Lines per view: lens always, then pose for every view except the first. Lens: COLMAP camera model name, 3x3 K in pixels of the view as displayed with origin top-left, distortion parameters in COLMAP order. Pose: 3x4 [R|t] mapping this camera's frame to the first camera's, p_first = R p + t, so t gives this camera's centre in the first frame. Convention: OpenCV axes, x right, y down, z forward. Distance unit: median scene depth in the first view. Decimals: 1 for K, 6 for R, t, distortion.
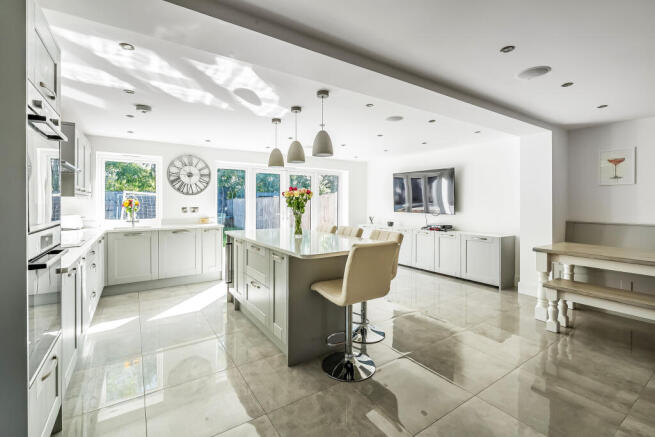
lens RADIAL K [[293.4, 0, 325.4], [0, 293.4, 198.3], [0, 0, 1]] dist [-0.023066, 0.000016]
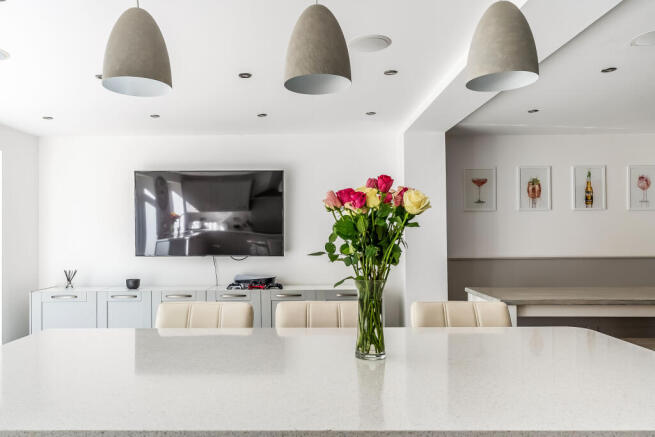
lens RADIAL K [[475.4, 0, 327.6], [0, 475.4, 231.4], [0, 0, 1]] dist [-0.000286, -0.000201]
pose [[0.561783, -0.002008, 0.827282, -0.286289], [-0.003665, 0.999981, 0.004915, 0.004486], [-0.827276, -0.005793, 0.561765, 0.497459]]
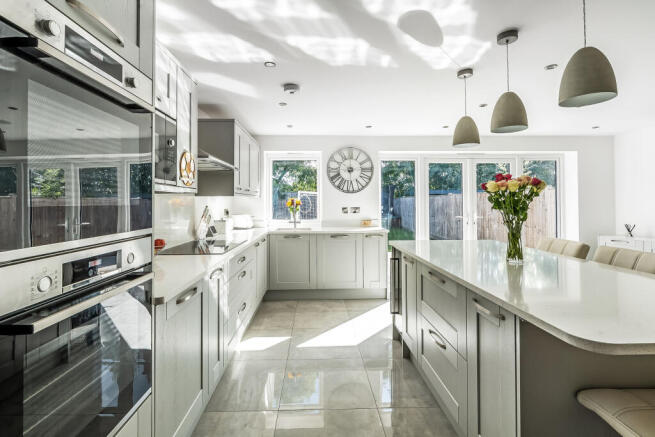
lens RADIAL K [[300.4, 0, 325.7], [0, 300.4, 201.1], [0, 0, 1]] dist [0.000153, -0.000047]
pose [[0.851771, -0.005110, -0.523890, -0.072924], [0.011689, 0.999889, 0.009252, 0.003234], [0.523784, -0.014005, 0.851736, 0.240874]]
